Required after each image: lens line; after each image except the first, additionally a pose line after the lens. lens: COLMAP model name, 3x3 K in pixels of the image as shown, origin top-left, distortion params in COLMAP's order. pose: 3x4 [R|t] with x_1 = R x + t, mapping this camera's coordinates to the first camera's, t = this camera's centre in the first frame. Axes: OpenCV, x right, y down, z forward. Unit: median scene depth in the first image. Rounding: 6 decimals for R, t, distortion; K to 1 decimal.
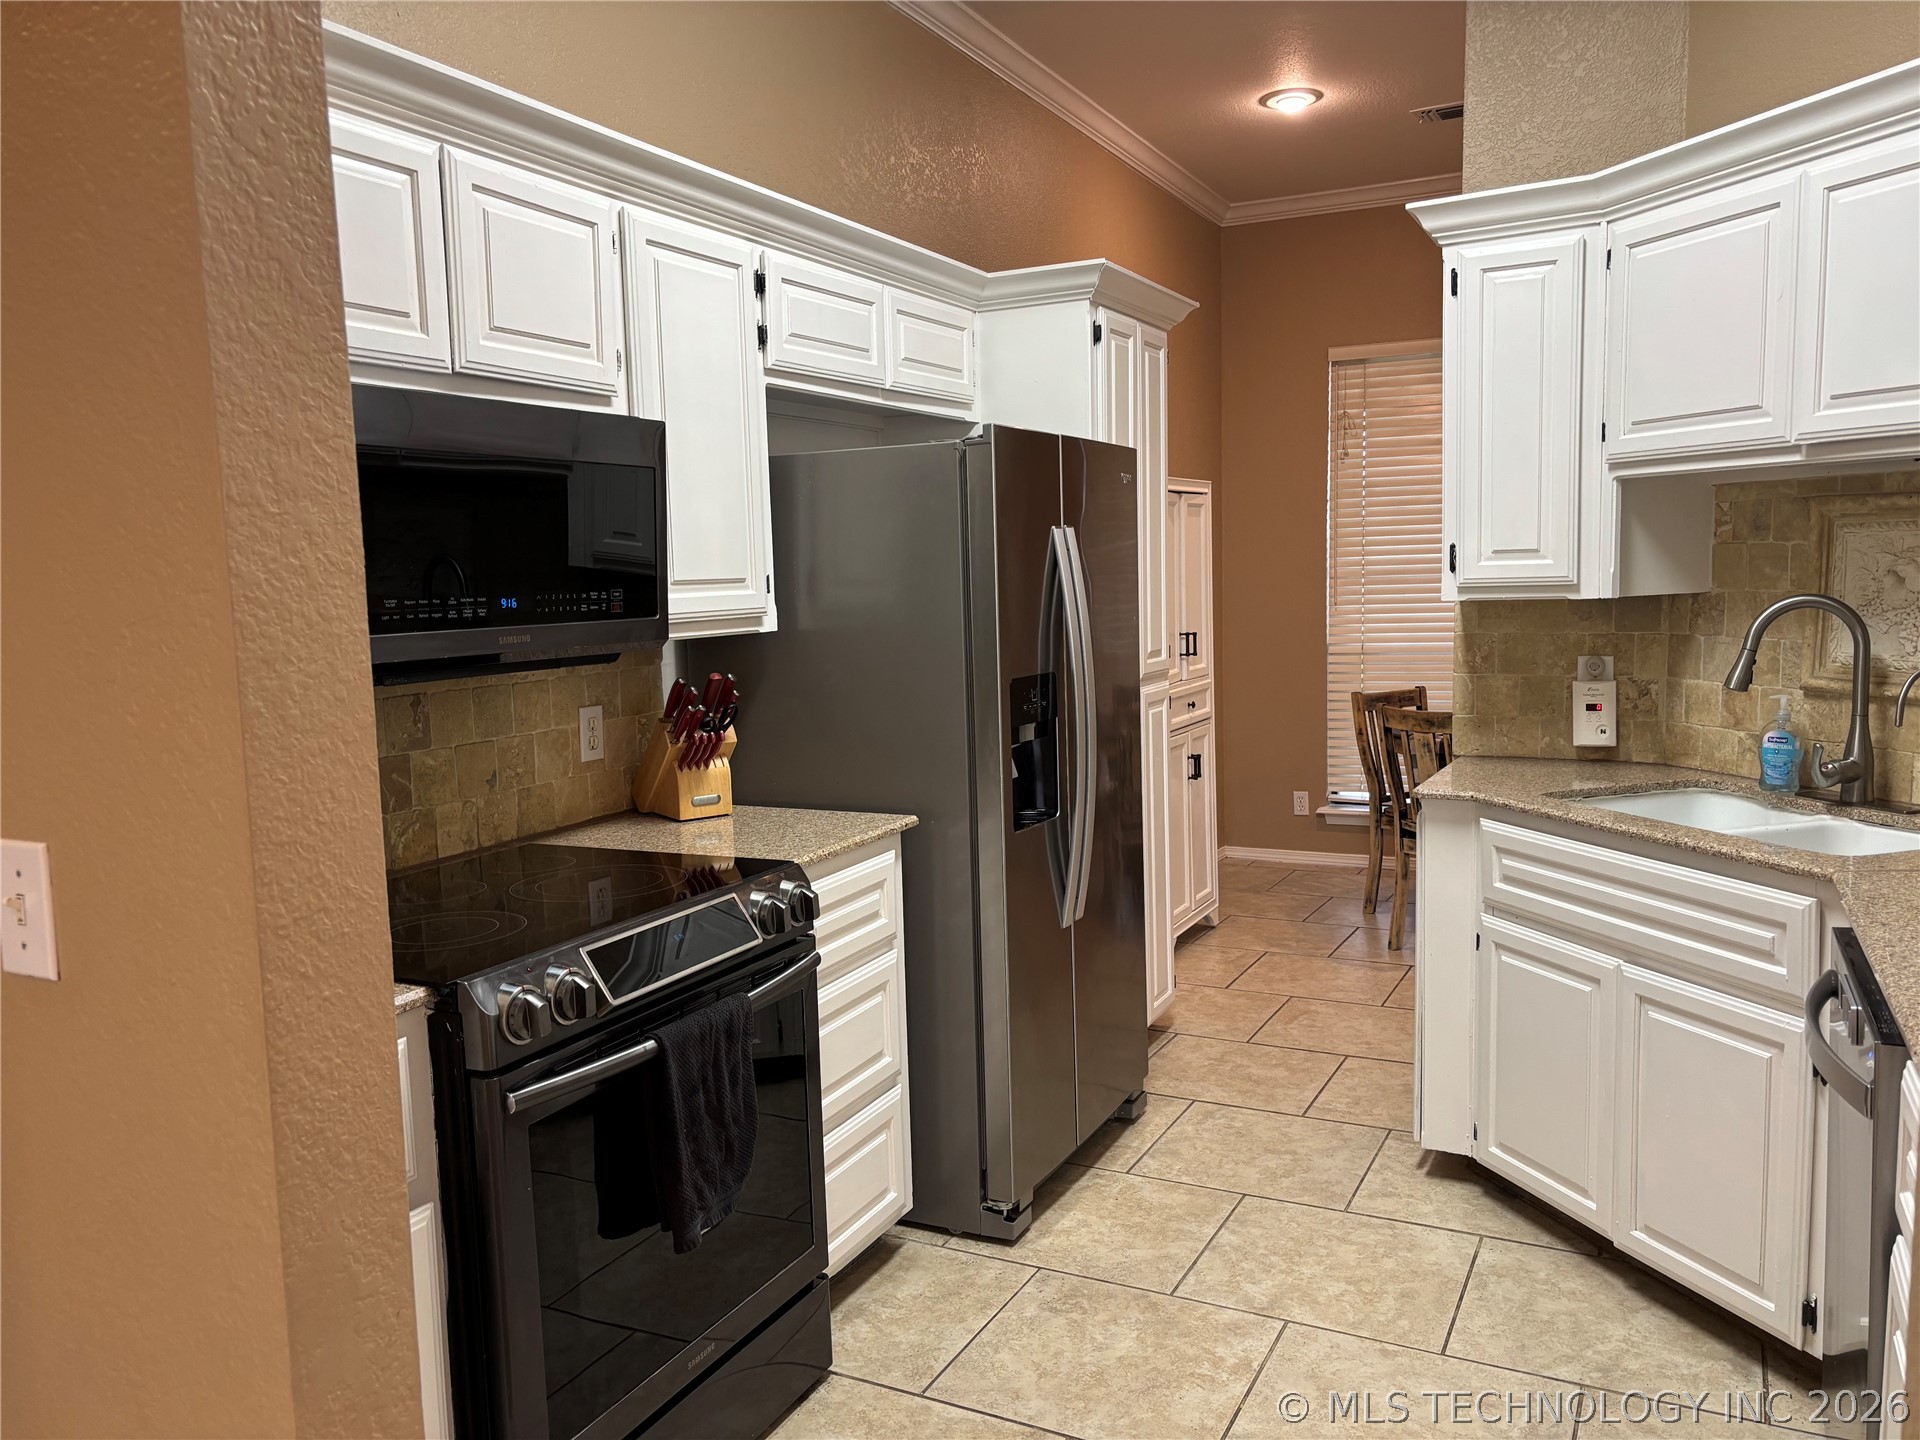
lens RADIAL K [[1451.3, 0, 962.5], [0, 1451.3, 727.2], [0, 0, 1]] dist [0.061573, -0.066753]
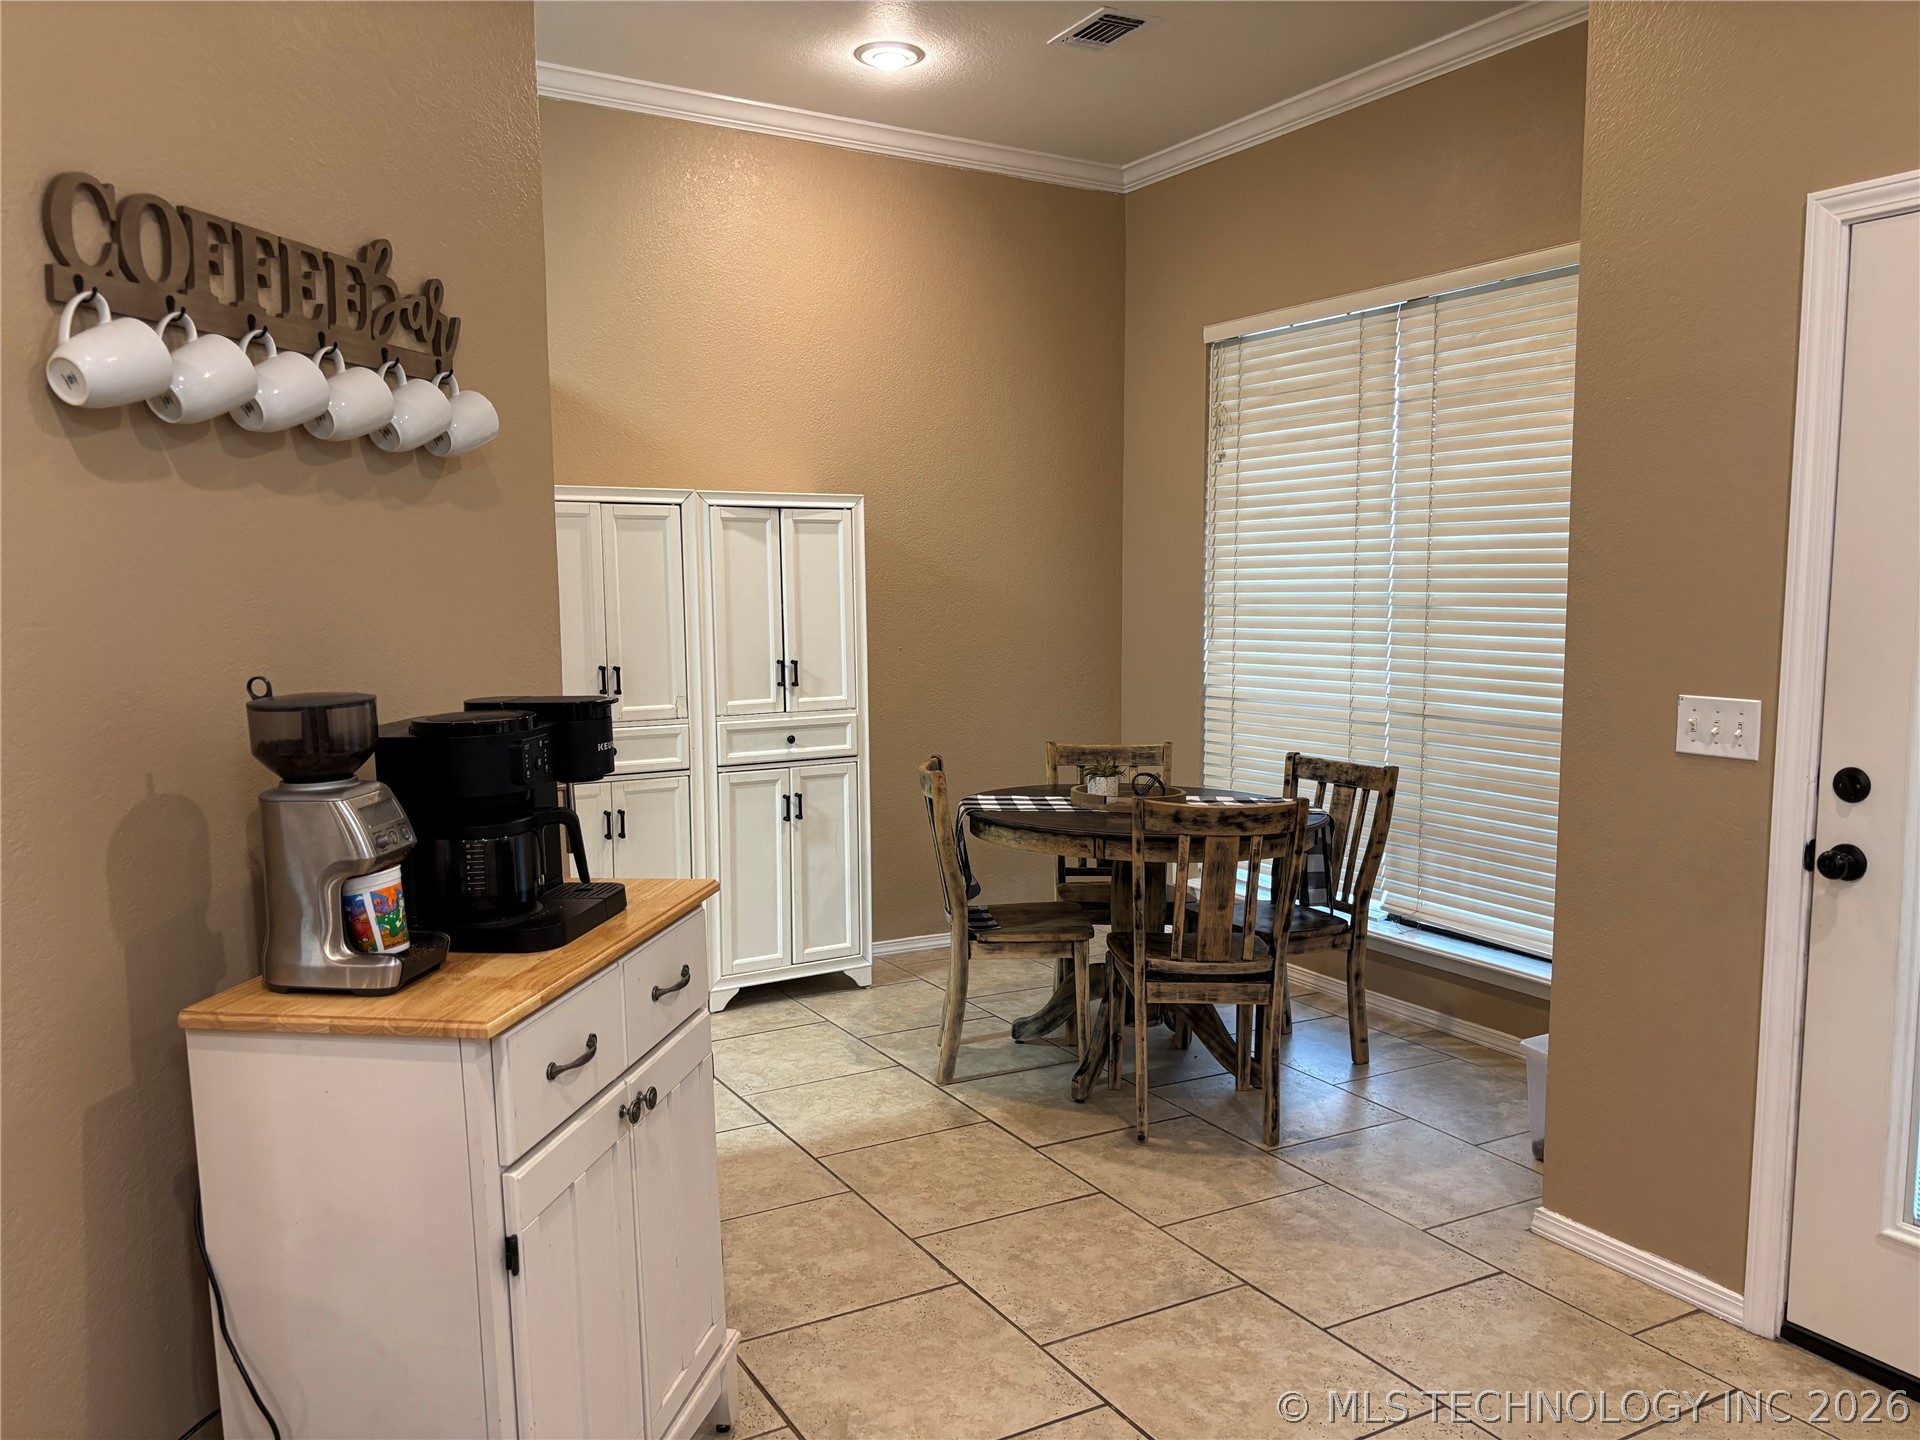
lens RADIAL K [[1451.3, 0, 962.0], [0, 1451.3, 737.8], [0, 0, 1]] dist [0.061573, -0.066753]
pose [[0.836420, 0.079530, -0.542288, 1.210794], [-0.075417, 0.996705, 0.029850, -0.084644], [0.542875, 0.015931, 0.839662, 0.470281]]
